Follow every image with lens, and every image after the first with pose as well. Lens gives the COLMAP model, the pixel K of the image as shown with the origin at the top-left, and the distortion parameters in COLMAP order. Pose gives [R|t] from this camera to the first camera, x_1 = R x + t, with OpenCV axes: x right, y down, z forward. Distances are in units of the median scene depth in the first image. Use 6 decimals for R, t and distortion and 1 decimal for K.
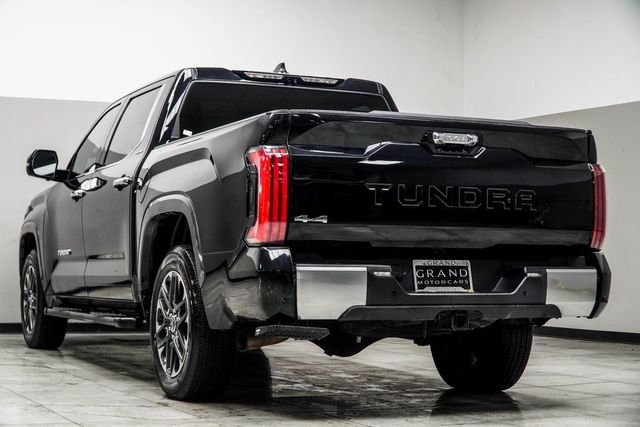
lens RADIAL K [[1187.1, 0, 320.0], [0, 1187.1, 213.5], [0, 0, 1]] dist [-0.393620, 0.047413]
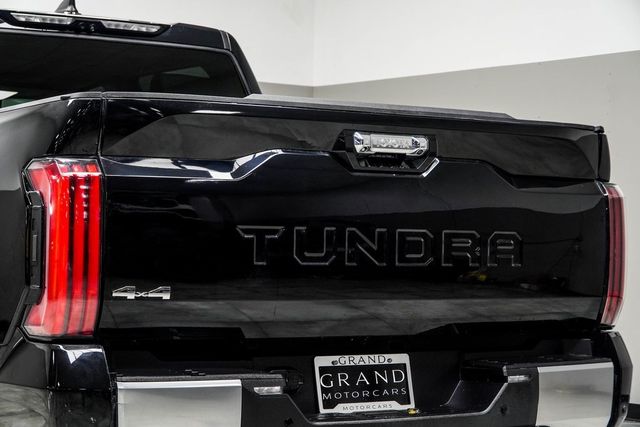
lens RADIAL K [[1540.1, 0, 320.0], [0, 1540.1, 213.5], [0, 0, 1]] dist [-0.527798, -0.105298]
pose [[0.987238, 0.008867, 0.159007, -0.036393], [-0.012722, 0.999649, 0.023242, -0.046609], [-0.158745, -0.024968, 0.987004, 0.272761]]
